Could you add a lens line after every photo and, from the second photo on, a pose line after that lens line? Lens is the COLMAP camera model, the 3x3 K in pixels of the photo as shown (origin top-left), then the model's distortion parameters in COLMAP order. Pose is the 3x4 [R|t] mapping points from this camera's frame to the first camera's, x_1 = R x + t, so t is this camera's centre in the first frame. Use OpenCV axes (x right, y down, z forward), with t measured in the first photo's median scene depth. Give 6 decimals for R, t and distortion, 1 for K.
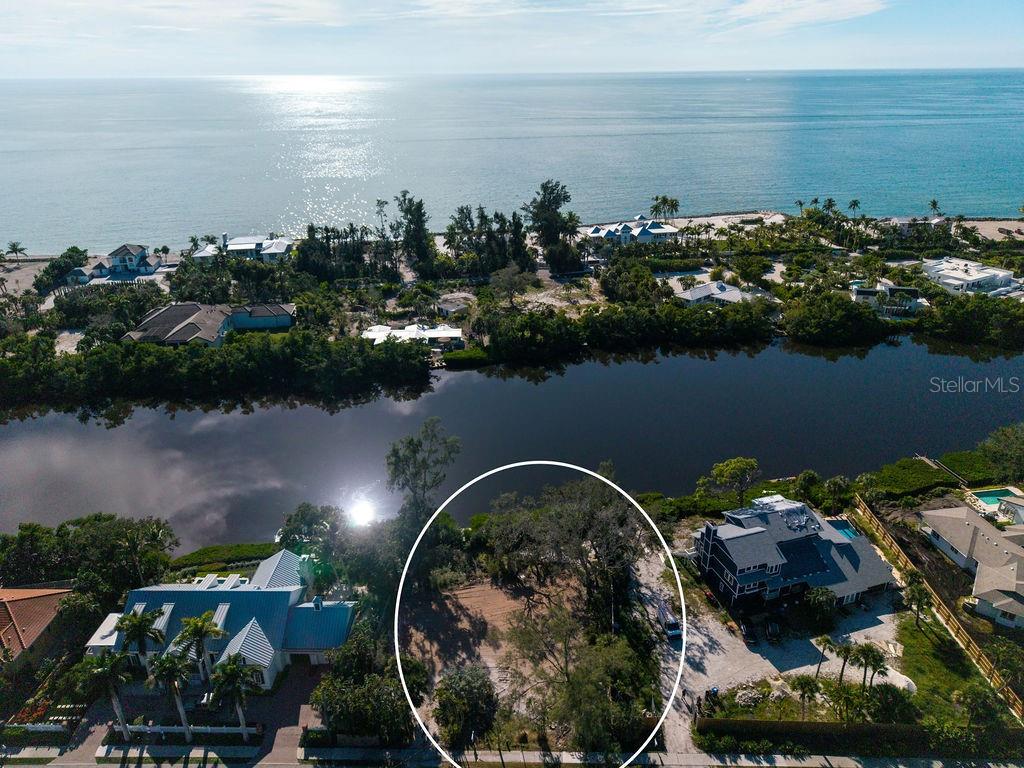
lens RADIAL K [[710.5, 0, 504.4], [0, 710.5, 383.3], [0, 0, 1]] dist [0.011292, -0.002959]
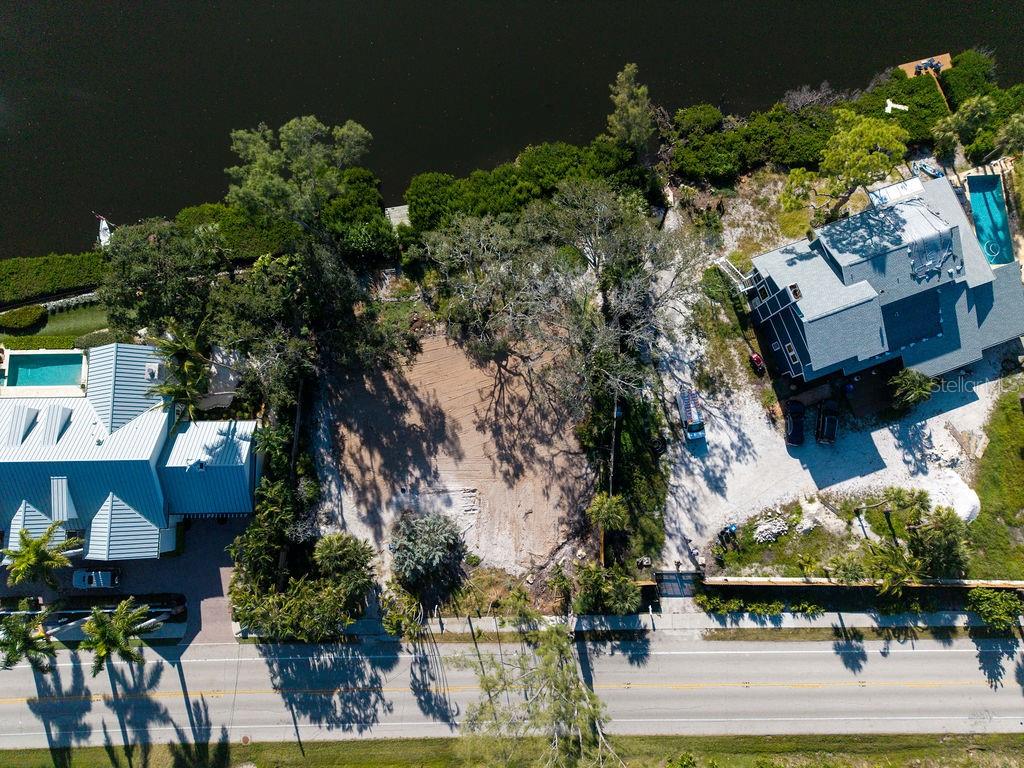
lens RADIAL K [[702.0, 0, 504.3], [0, 702.0, 382.6], [0, 0, 1]] dist [0.068975, -0.096474]
pose [[0.999027, -0.037101, 0.023855, 0.022717], [-0.000465, 0.531958, 0.846771, -0.306172], [-0.044106, -0.845958, 0.531423, 0.662346]]
